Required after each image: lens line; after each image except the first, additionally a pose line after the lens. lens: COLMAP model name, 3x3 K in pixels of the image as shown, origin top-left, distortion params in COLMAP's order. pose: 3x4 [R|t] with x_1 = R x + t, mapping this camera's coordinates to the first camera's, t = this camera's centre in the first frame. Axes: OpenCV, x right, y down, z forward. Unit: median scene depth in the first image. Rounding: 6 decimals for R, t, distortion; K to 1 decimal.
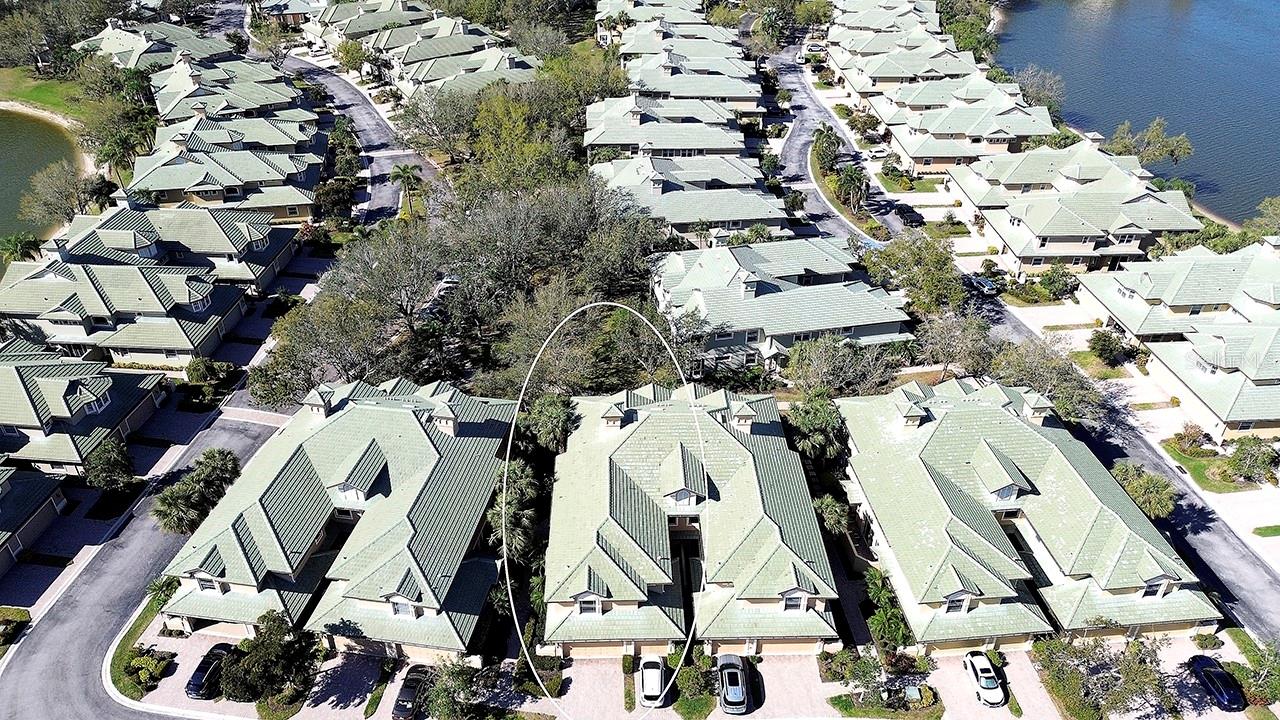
lens RADIAL K [[905.9, 0, 642.0], [0, 905.9, 354.6], [0, 0, 1]] dist [0.048136, -0.001134]
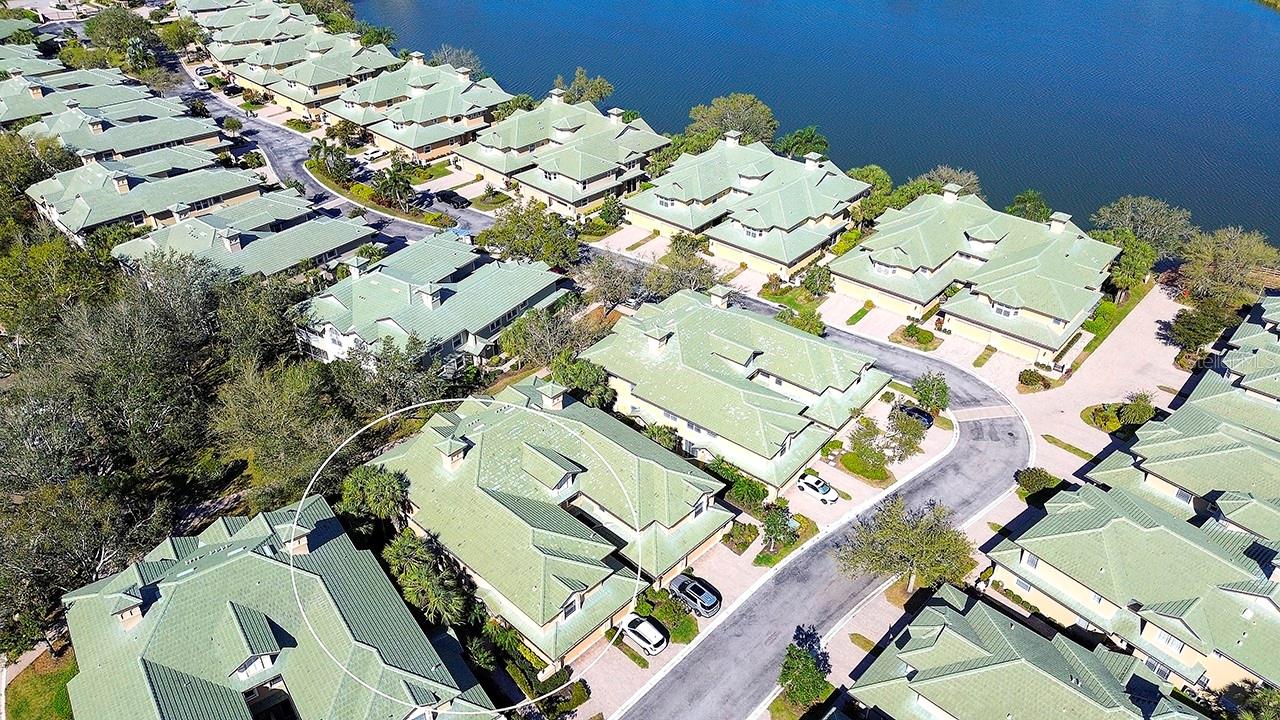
lens RADIAL K [[909.3, 0, 640.0], [0, 909.3, 360.0], [0, 0, 1]] dist [0.083519, -0.116216]
pose [[0.708892, -0.389336, 0.588124, -0.287259], [0.383209, 0.912640, 0.142266, -0.056195], [-0.592135, 0.124523, 0.796160, 0.049278]]
